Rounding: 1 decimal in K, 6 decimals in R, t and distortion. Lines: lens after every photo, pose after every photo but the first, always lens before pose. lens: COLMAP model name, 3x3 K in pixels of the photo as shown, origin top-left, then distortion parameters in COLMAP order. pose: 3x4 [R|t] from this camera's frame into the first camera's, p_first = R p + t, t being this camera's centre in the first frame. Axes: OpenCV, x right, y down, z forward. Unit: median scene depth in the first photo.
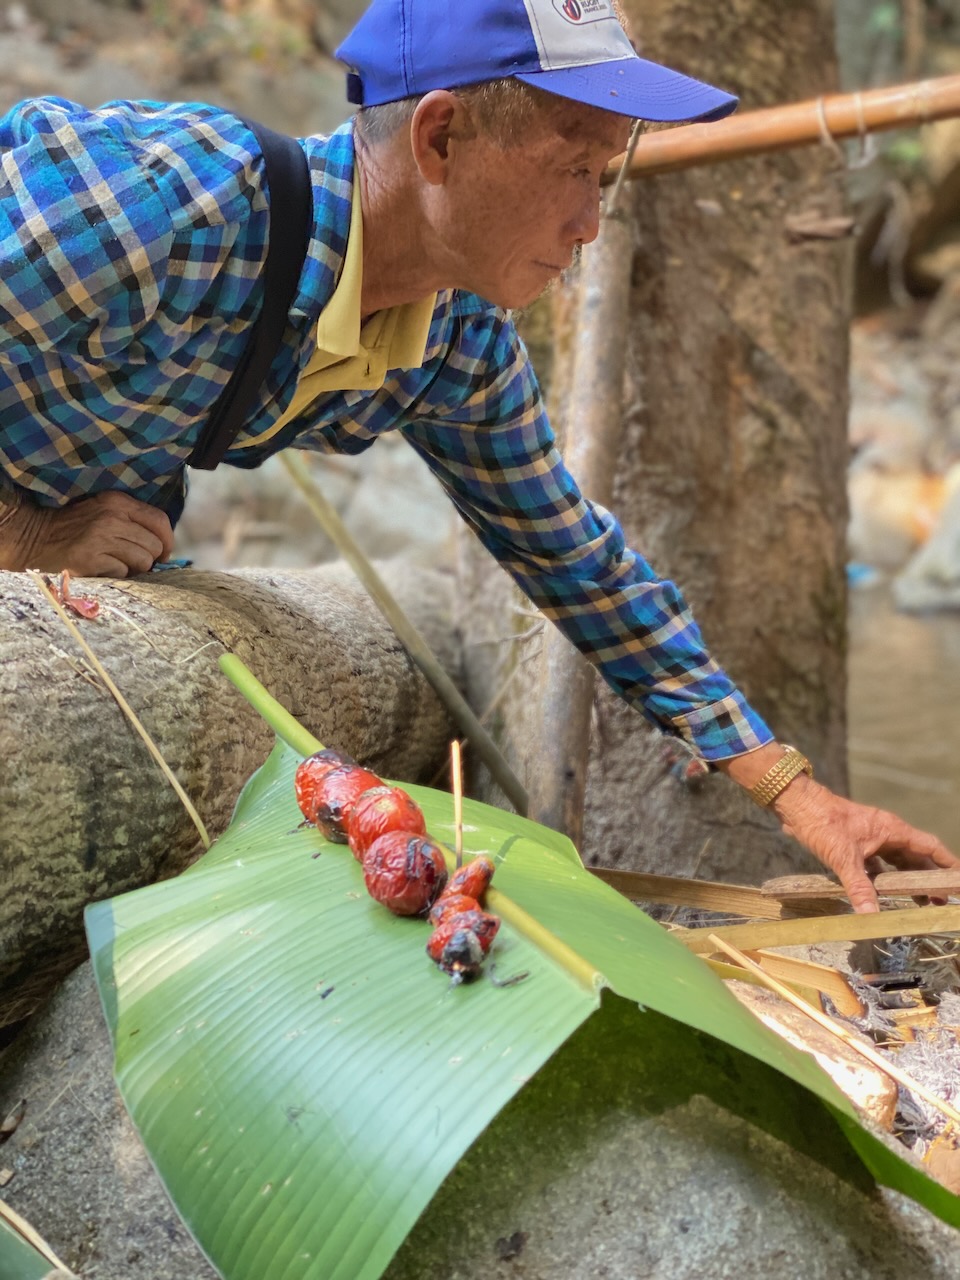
lens RADIAL K [[1906.4, 0, 472.8], [0, 1906.4, 632.6], [0, 0, 1]] dist [0.105704, 0.000000]
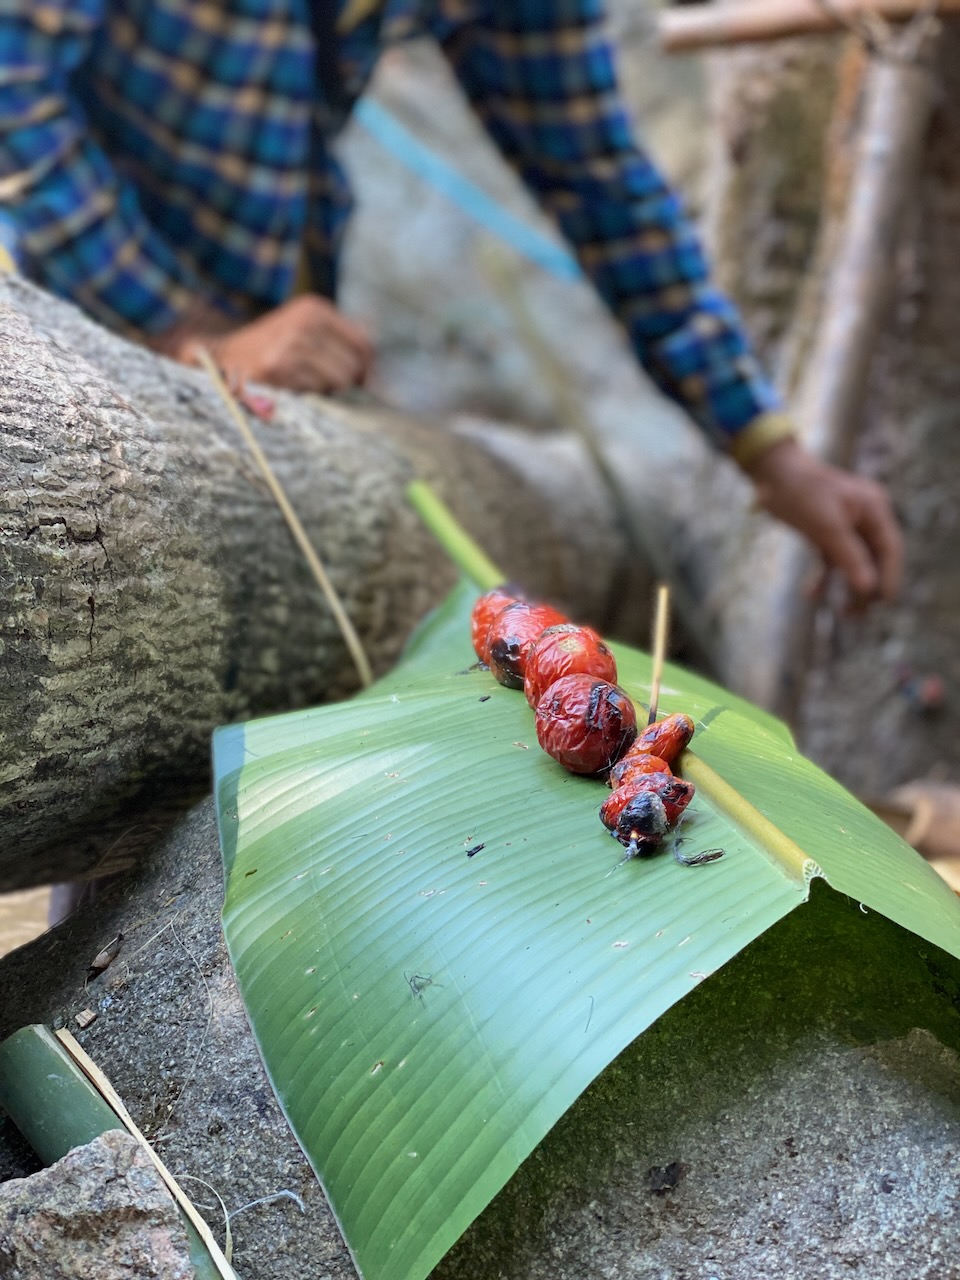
lens RADIAL K [[1906.4, 0, 481.8], [0, 1906.4, 652.1], [0, 0, 1]] dist [0.105704, 0.000000]
pose [[0.988519, 0.104677, -0.108959, 0.007150], [-0.099606, 0.993719, 0.051002, 0.057591], [0.113613, -0.039563, 0.992737, 0.174741]]
